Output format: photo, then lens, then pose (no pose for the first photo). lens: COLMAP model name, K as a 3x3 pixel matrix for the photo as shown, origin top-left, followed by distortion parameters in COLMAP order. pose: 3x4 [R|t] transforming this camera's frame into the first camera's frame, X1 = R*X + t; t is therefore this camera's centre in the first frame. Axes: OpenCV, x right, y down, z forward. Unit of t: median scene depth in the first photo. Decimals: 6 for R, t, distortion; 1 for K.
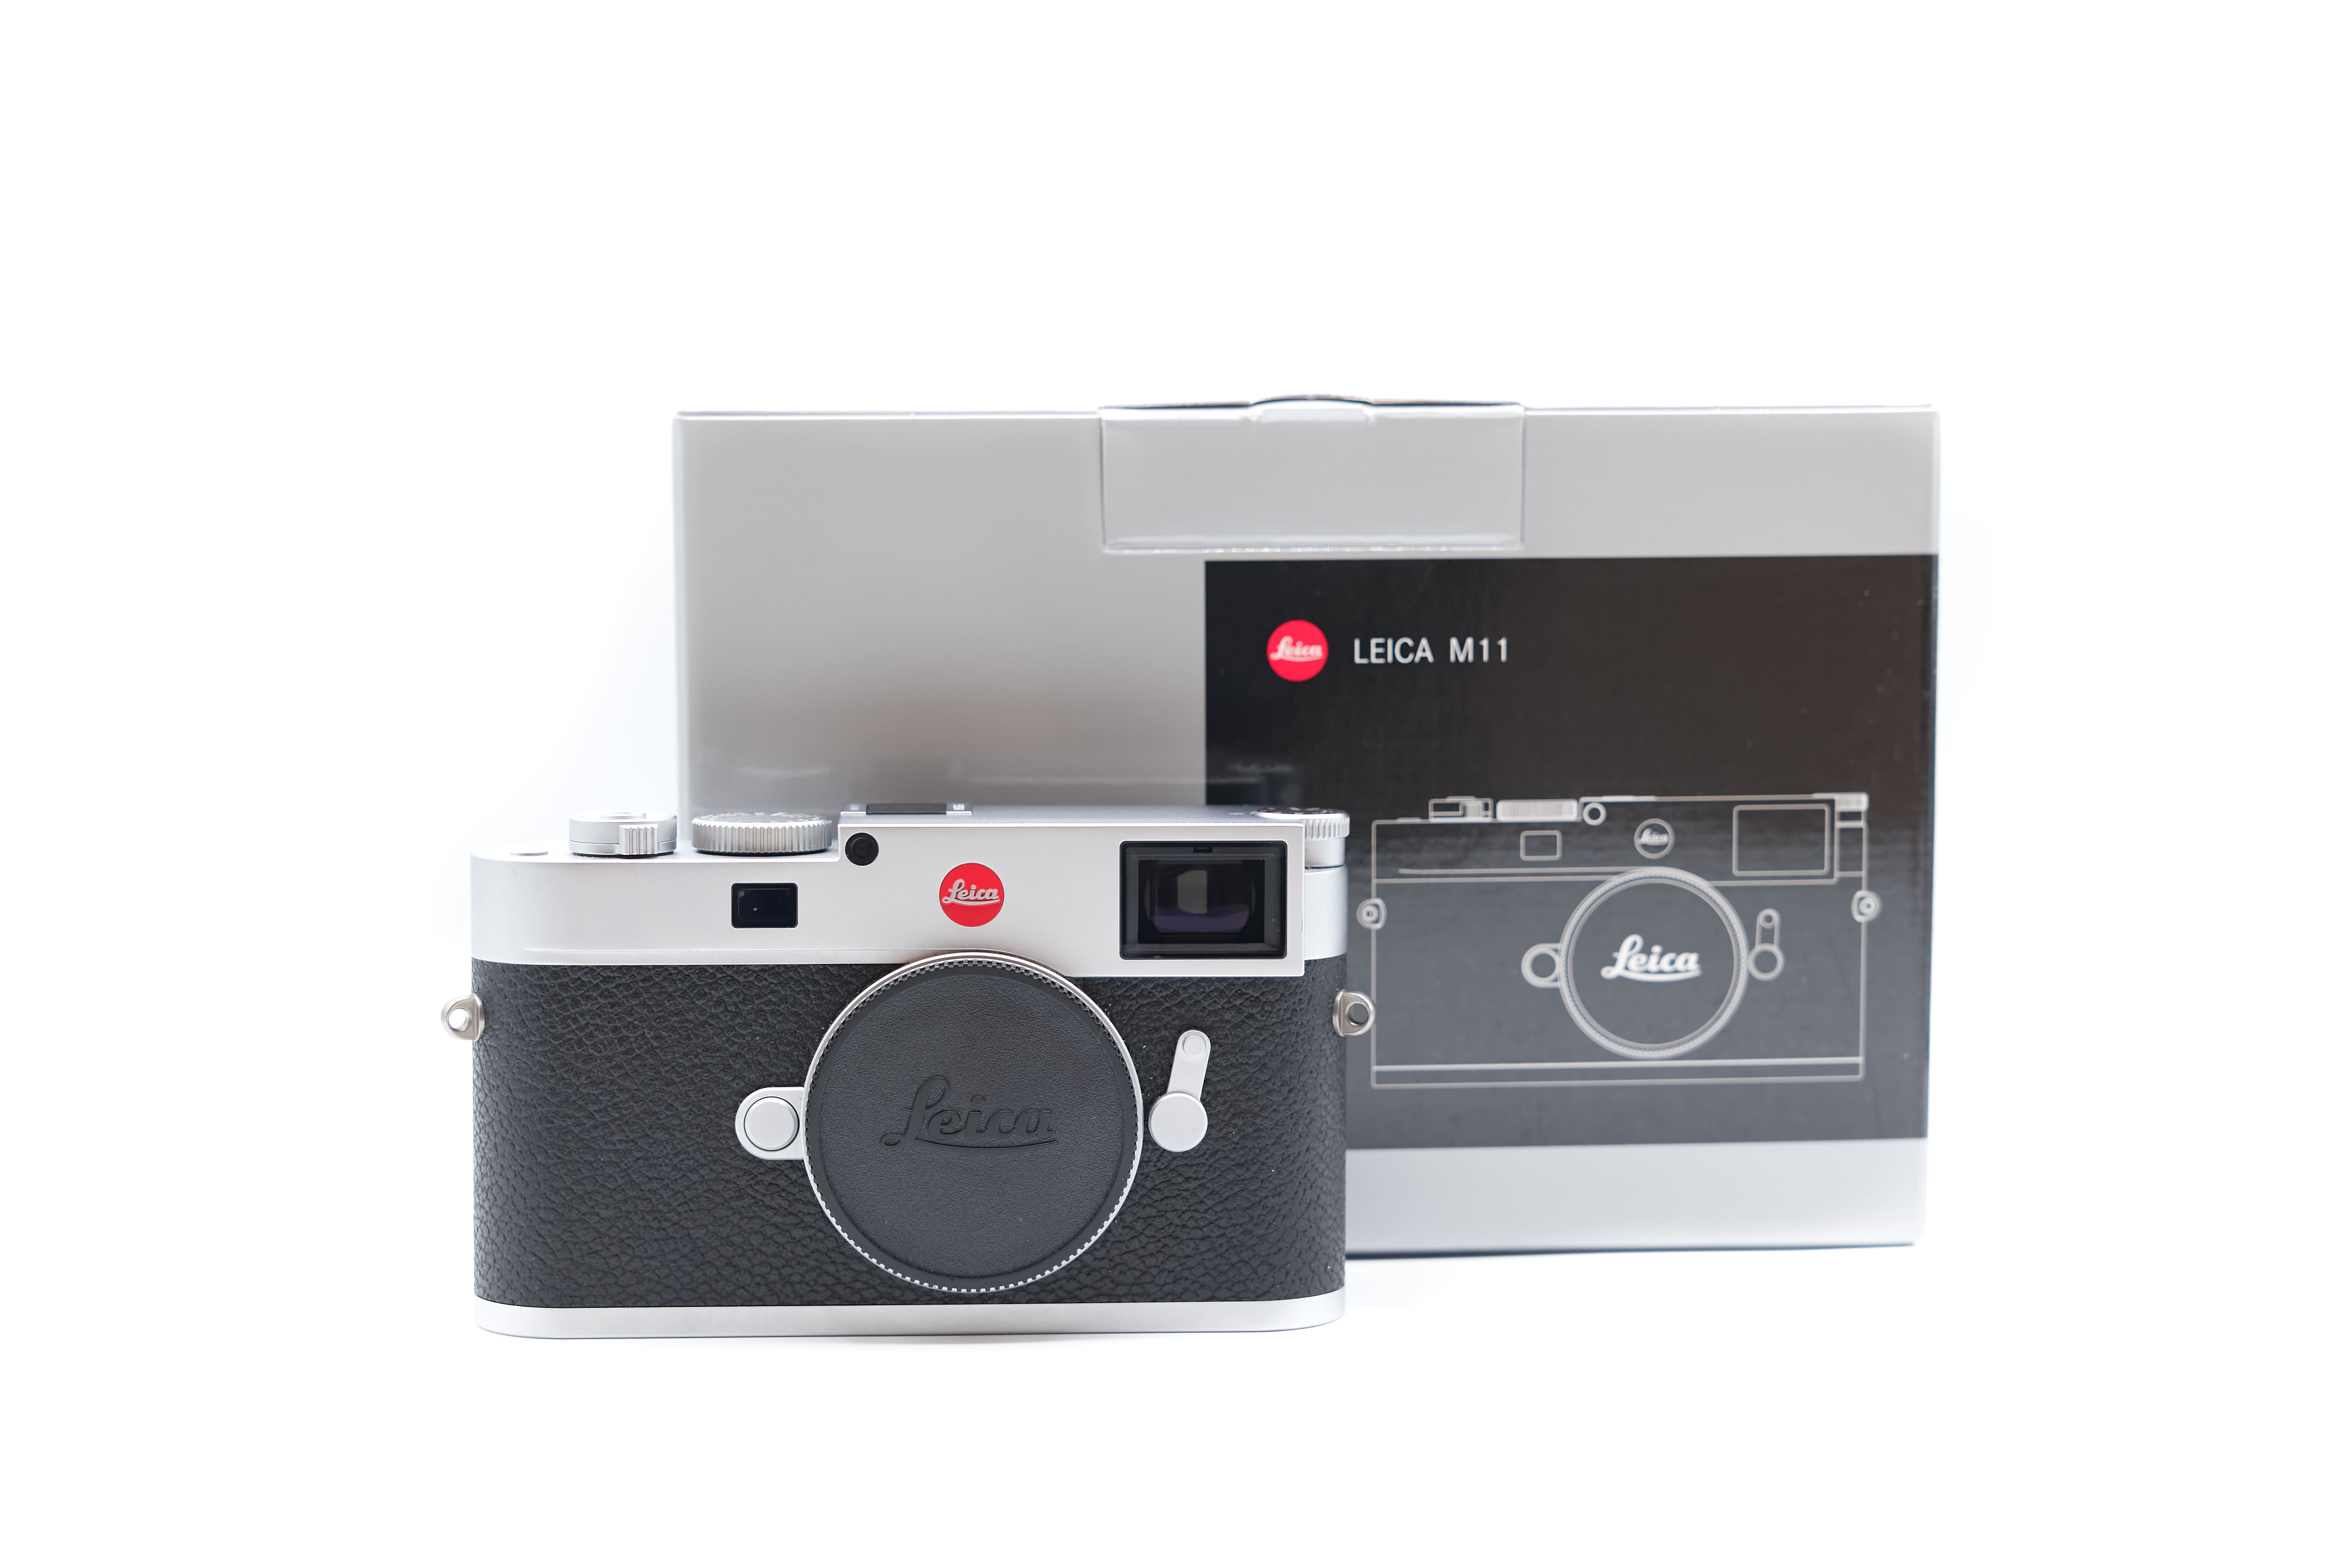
lens RADIAL K [[4729.1, 0, 1166.9], [0, 4729.1, 773.8], [0, 0, 1]] dist [0.017725, 0.000000]
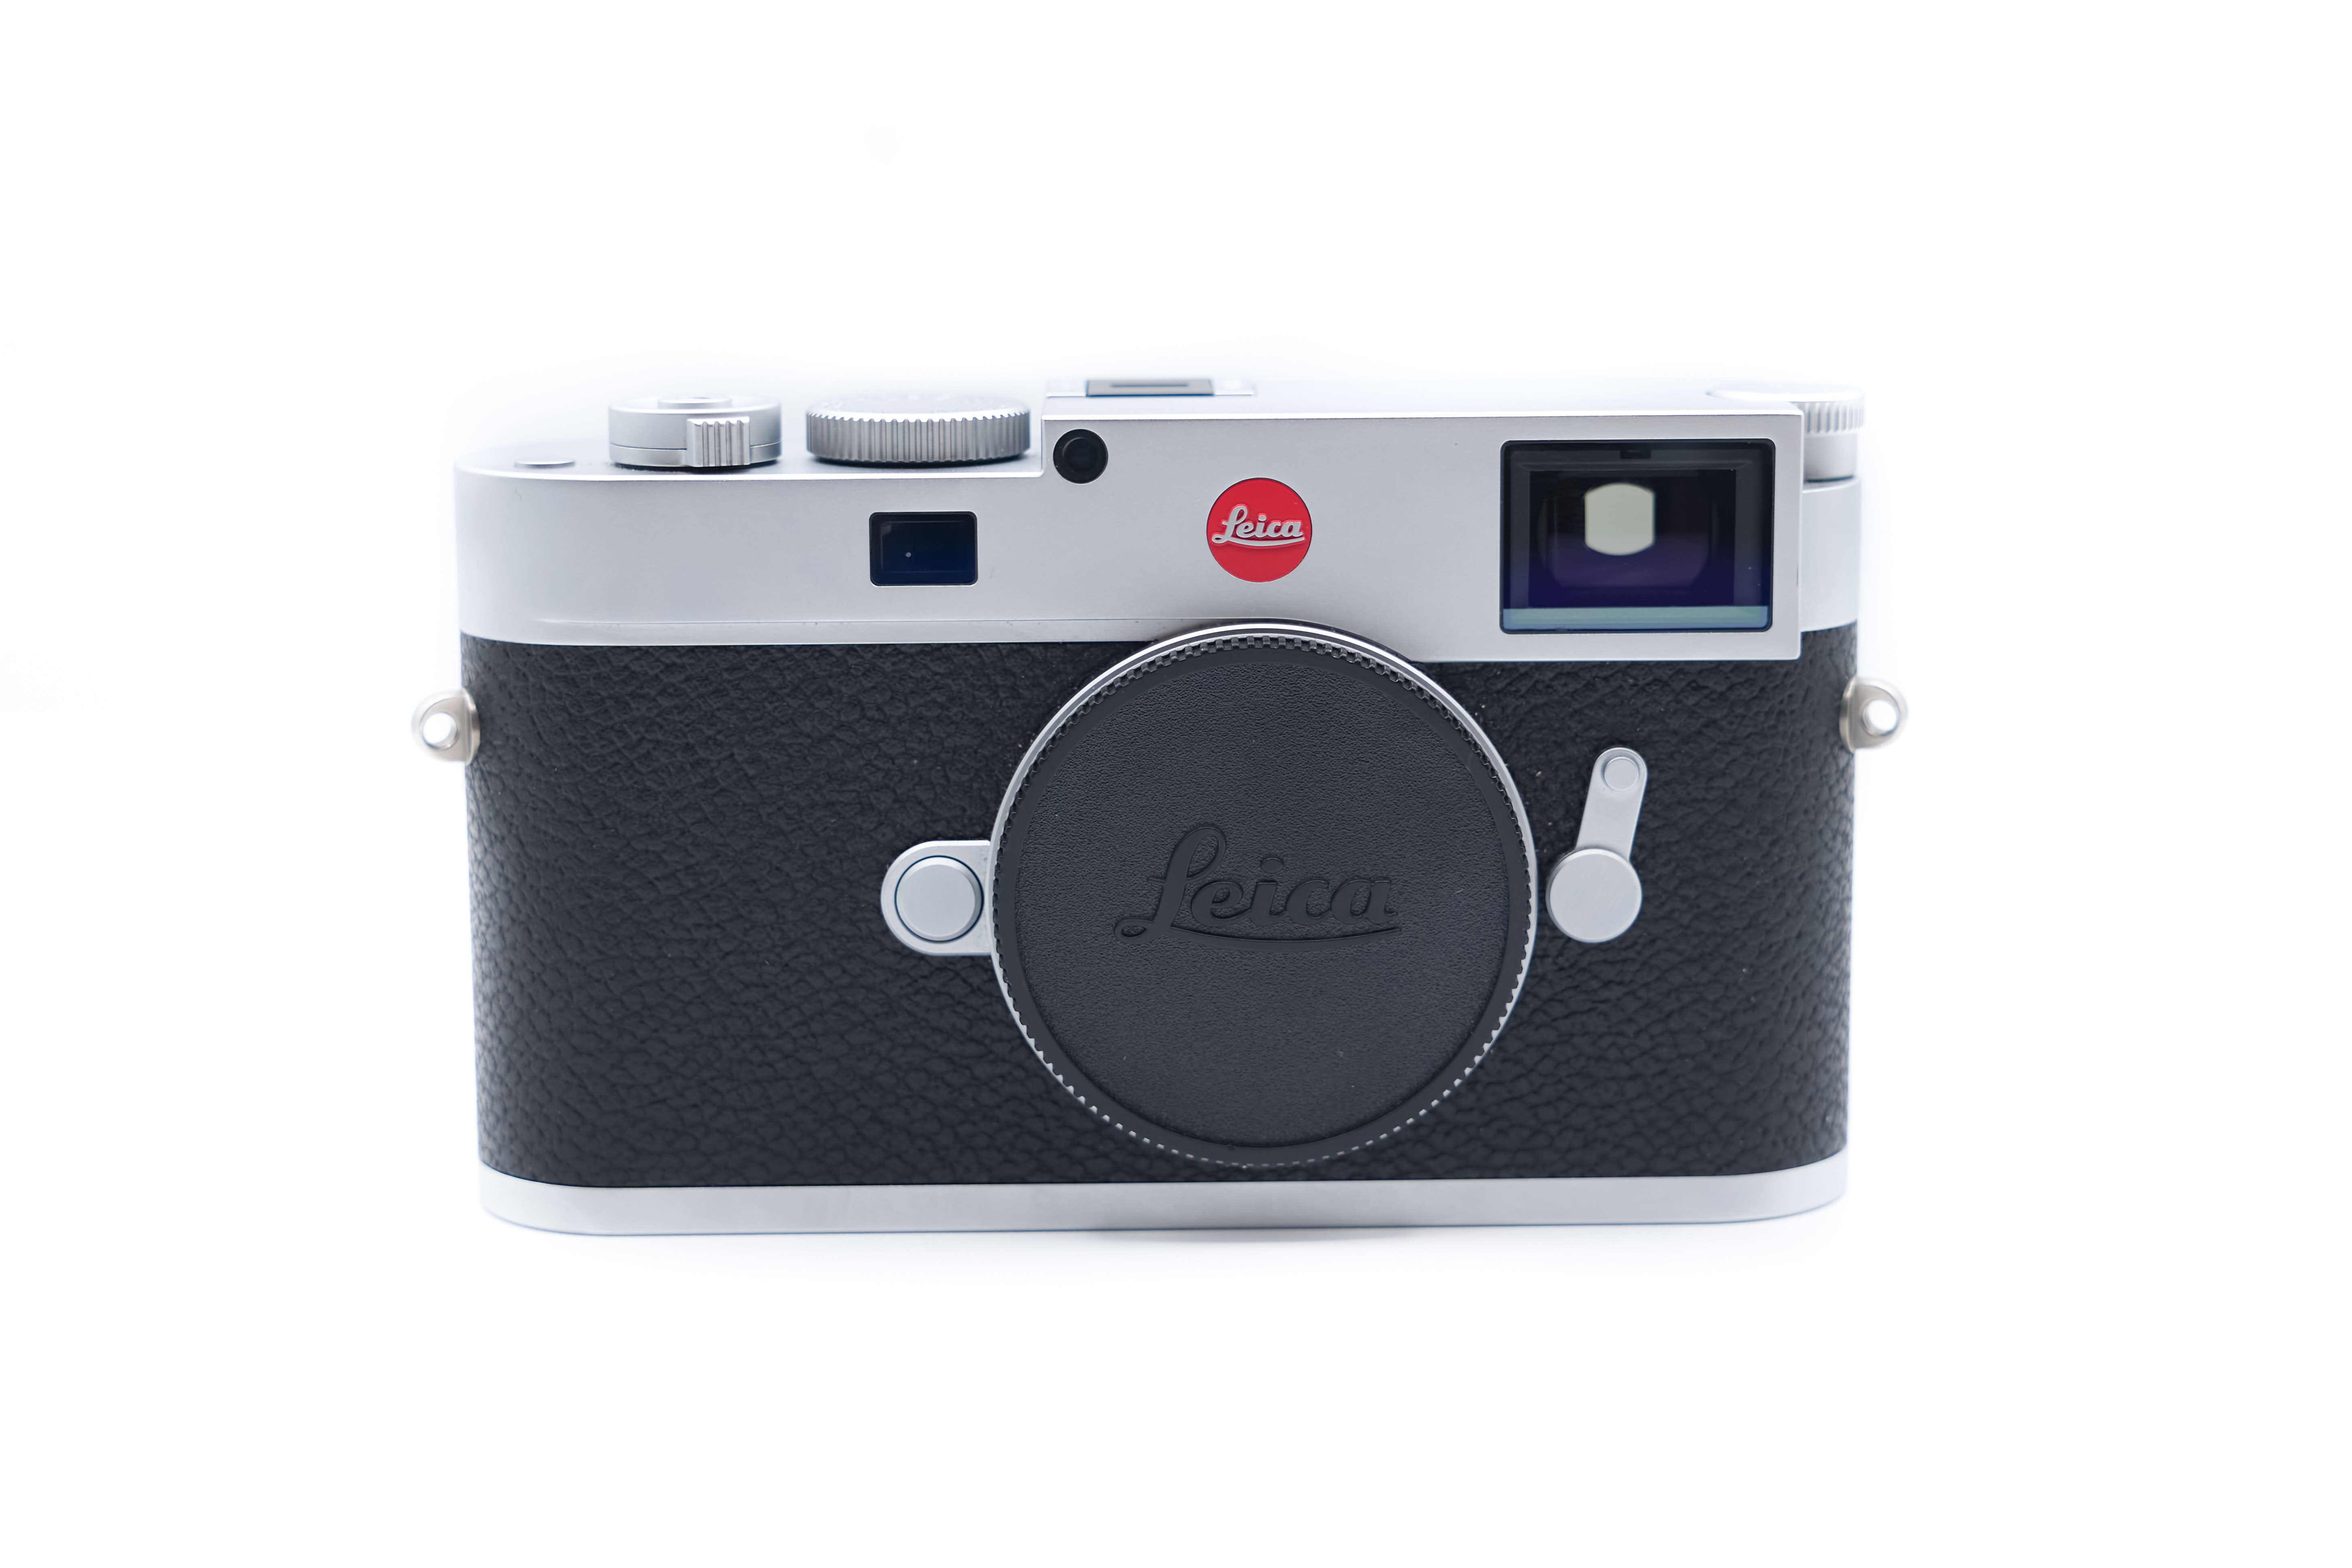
lens RADIAL K [[4729.5, 0, 1190.9], [0, 4729.5, 774.2], [0, 0, 1]] dist [0.017725, 0.000000]
pose [[0.999159, -0.002138, -0.040950, -0.024847], [0.005952, 0.995625, 0.093248, -0.000110], [0.040572, -0.093414, 0.994800, 0.382651]]
